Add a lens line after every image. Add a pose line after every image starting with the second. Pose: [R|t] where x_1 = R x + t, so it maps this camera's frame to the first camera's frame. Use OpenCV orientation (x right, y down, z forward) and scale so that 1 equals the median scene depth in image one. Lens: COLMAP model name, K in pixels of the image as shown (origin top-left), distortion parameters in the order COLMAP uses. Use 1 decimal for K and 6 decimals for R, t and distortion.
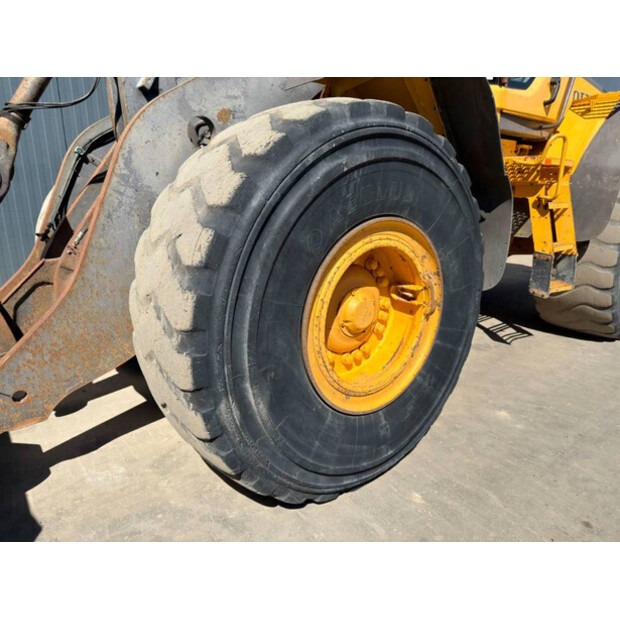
lens RADIAL K [[433.3, 0, 309.4], [0, 433.3, 313.0], [0, 0, 1]] dist [0.095706, -0.117334]
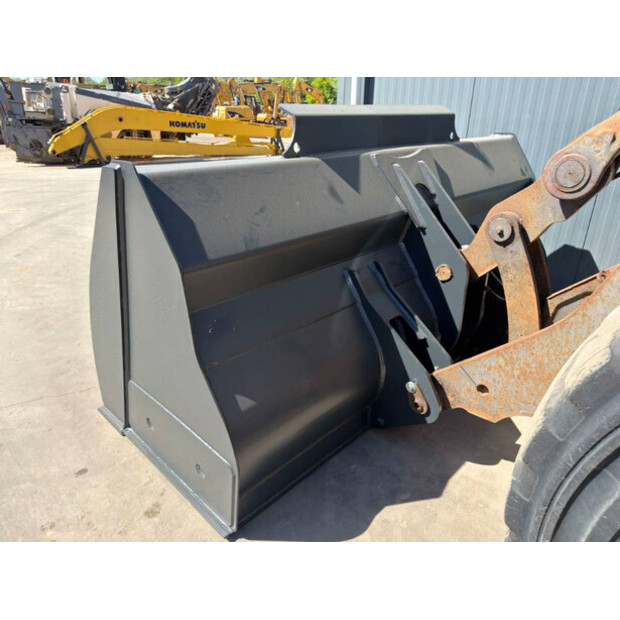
lens RADIAL K [[442.3, 0, 309.1], [0, 442.3, 312.9], [0, 0, 1]] dist [0.003716, 0.004584]
pose [[0.117070, 0.411772, -0.903736, 0.177825], [-0.267872, 0.889359, 0.370521, -0.251560], [0.956315, 0.198709, 0.214419, 0.324292]]
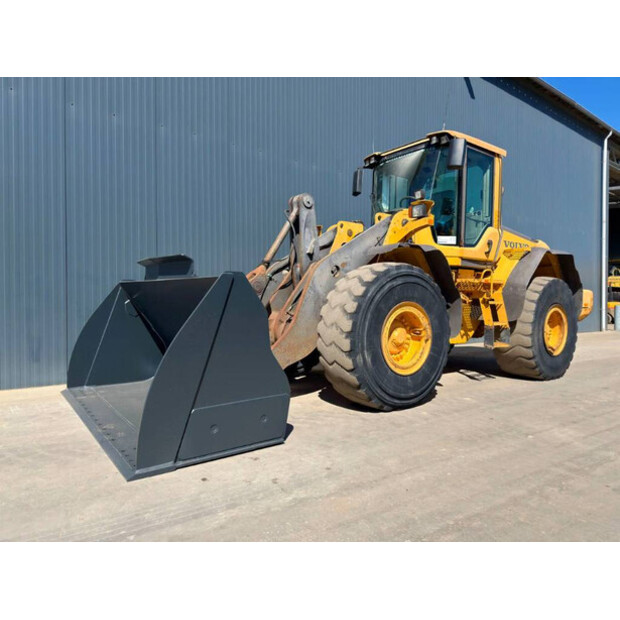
lens RADIAL K [[438.0, 0, 310.0], [0, 438.0, 310.0], [0, 0, 1]] dist [0.071353, -0.101482]
pose [[0.999218, 0.012254, -0.037591, -0.325830], [-0.020965, 0.970307, -0.240967, 0.495778], [0.033522, 0.241567, 0.969805, -1.642294]]
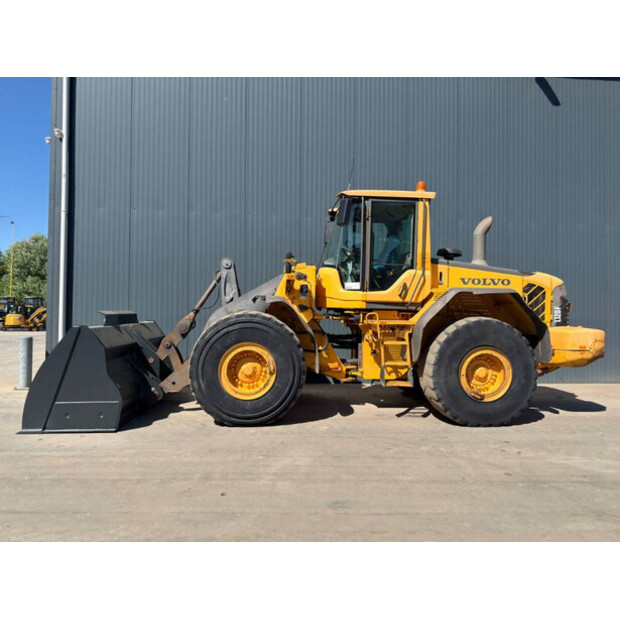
lens RADIAL K [[438.0, 0, 310.0], [0, 438.0, 310.0], [0, 0, 1]] dist [0.071353, -0.101482]
pose [[0.824225, 0.008895, -0.566193, 2.464673], [-0.165296, 0.960108, -0.225544, 0.243224], [0.541600, 0.279488, 0.792815, -1.573604]]
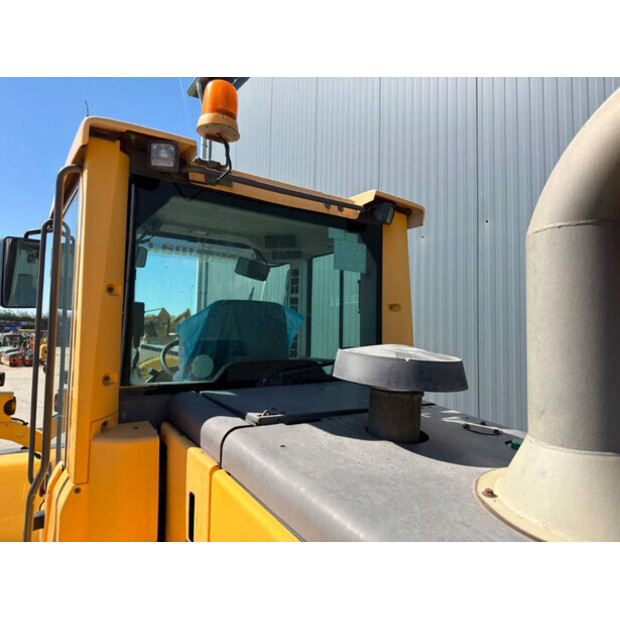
lens RADIAL K [[439.4, 0, 310.0], [0, 439.4, 310.0], [0, 0, 1]] dist [0.073261, 0.000337]
pose [[-0.076884, -0.063993, -0.994984, 1.949459], [-0.281642, 0.958690, -0.039896, -1.505986], [0.956434, 0.277162, -0.091731, 2.310741]]
